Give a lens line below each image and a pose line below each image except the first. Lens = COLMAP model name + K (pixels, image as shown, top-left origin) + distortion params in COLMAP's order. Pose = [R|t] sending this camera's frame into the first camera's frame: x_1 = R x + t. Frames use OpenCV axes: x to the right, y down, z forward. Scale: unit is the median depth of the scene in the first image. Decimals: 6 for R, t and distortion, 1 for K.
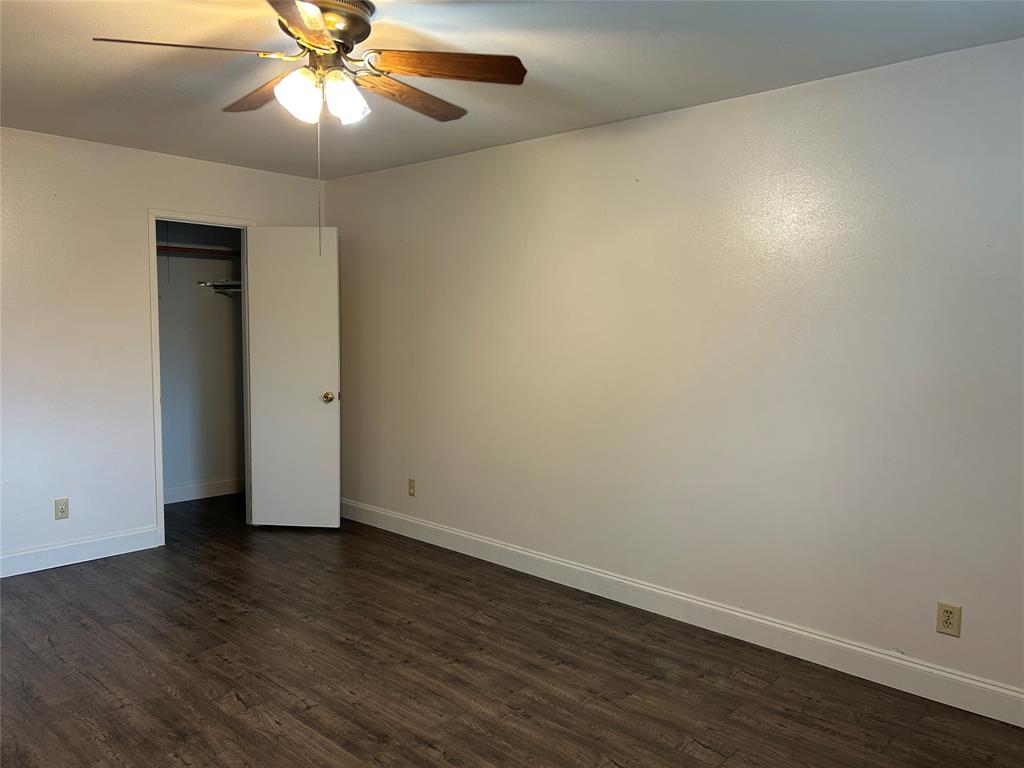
lens RADIAL K [[778.6, 0, 510.3], [0, 778.6, 386.4], [0, 0, 1]] dist [0.073937, -0.078790]
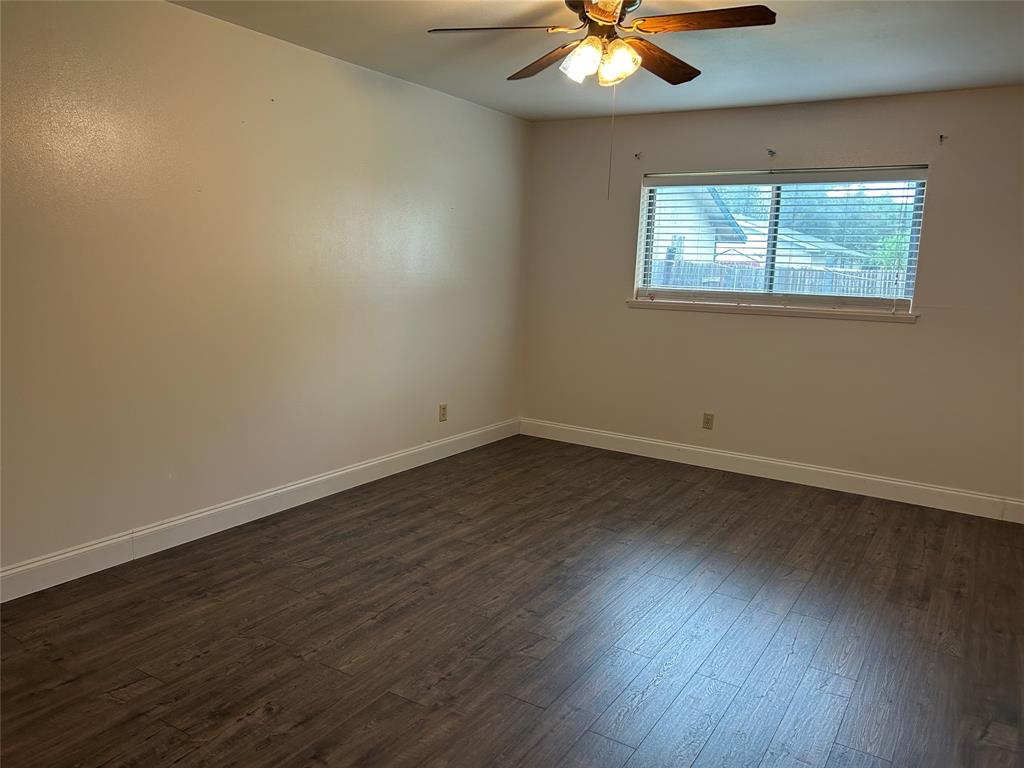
lens RADIAL K [[778.6, 0, 510.3], [0, 778.6, 386.4], [0, 0, 1]] dist [0.073937, -0.078790]
pose [[-0.202527, -0.171379, 0.964164, -1.044207], [0.044469, 0.981942, 0.183880, -0.078218], [-0.978267, 0.080116, -0.191249, 1.024297]]
